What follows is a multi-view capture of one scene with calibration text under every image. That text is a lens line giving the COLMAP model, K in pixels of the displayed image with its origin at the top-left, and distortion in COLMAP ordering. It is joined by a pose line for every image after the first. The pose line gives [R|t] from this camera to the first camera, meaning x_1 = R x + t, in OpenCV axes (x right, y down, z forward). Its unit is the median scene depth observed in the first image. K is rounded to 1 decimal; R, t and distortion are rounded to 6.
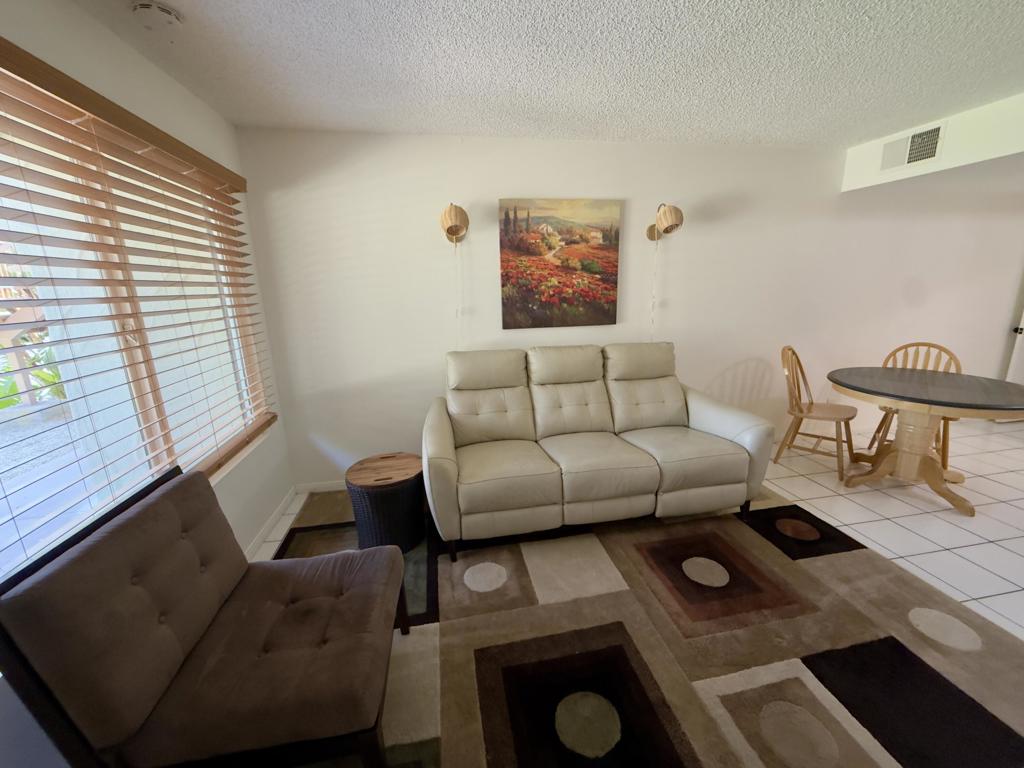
lens RADIAL K [[408.2, 0, 508.8], [0, 408.2, 383.7], [0, 0, 1]] dist [-0.000275, 0.000225]
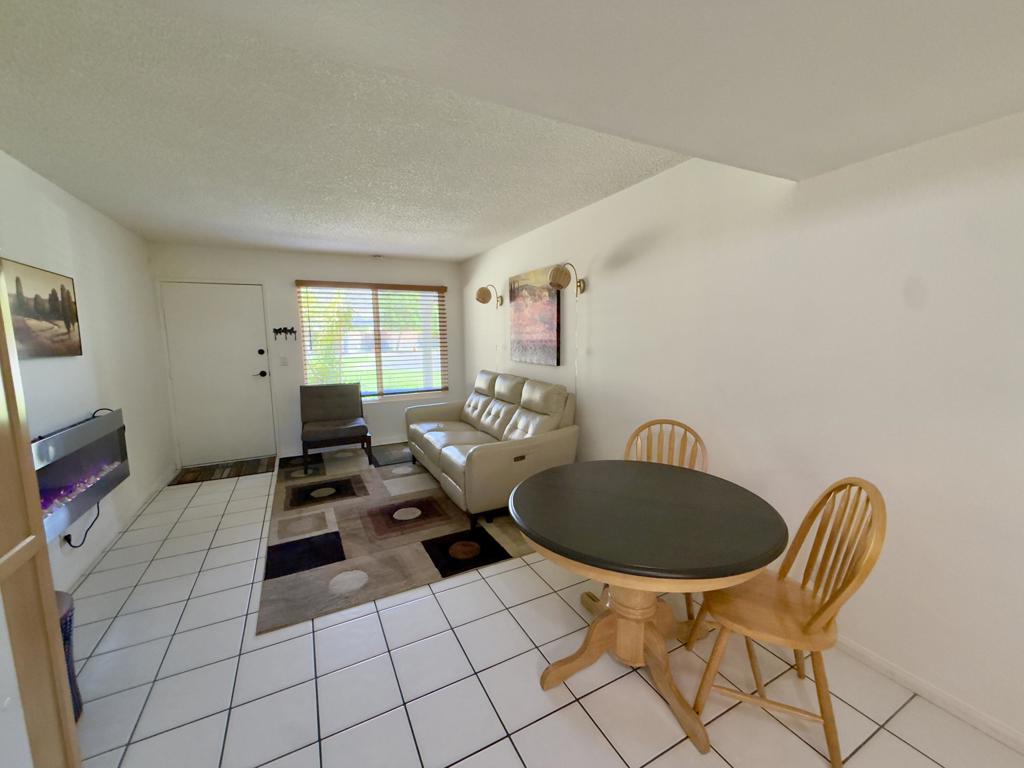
lens RADIAL K [[408.2, 0, 508.8], [0, 408.2, 383.7], [0, 0, 1]] dist [-0.000275, 0.000225]
pose [[0.288644, 0.139788, -0.947177, 1.562757], [-0.220650, 0.972367, 0.076264, -0.181508], [0.931664, 0.186981, 0.311512, 0.605008]]
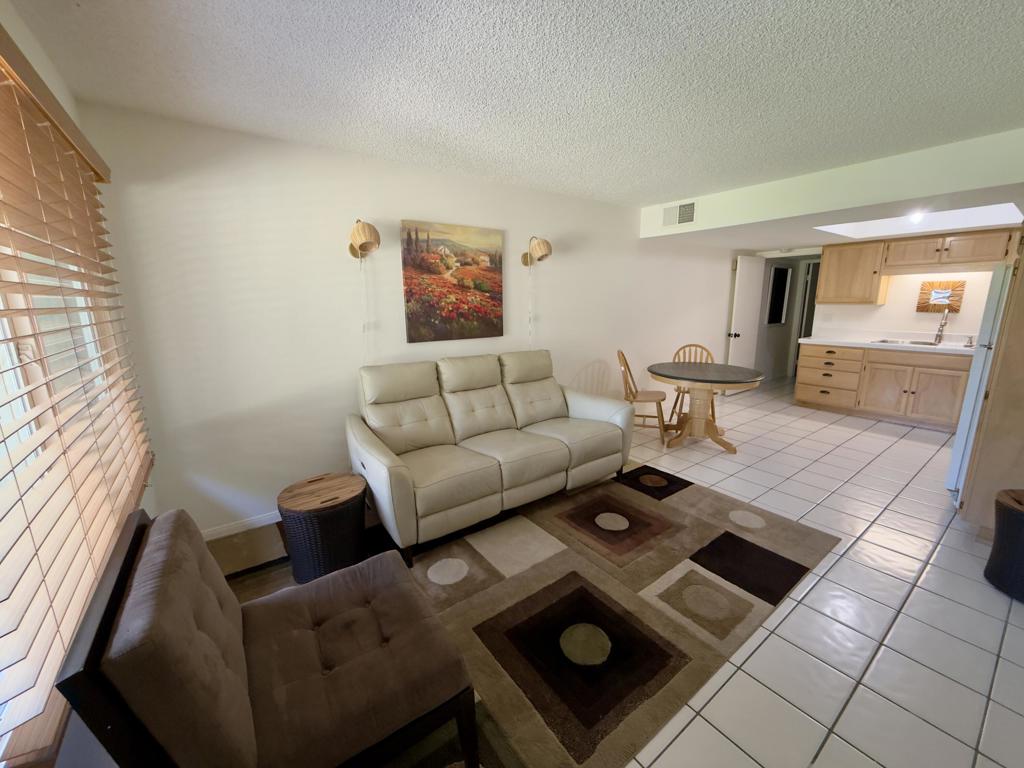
lens RADIAL K [[408.2, 0, 508.8], [0, 408.2, 383.7], [0, 0, 1]] dist [-0.000275, 0.000225]
pose [[0.901804, -0.071266, 0.426229, -0.260835], [0.088882, 0.995809, -0.021553, 0.016748], [-0.422906, 0.057320, 0.904359, -0.047213]]
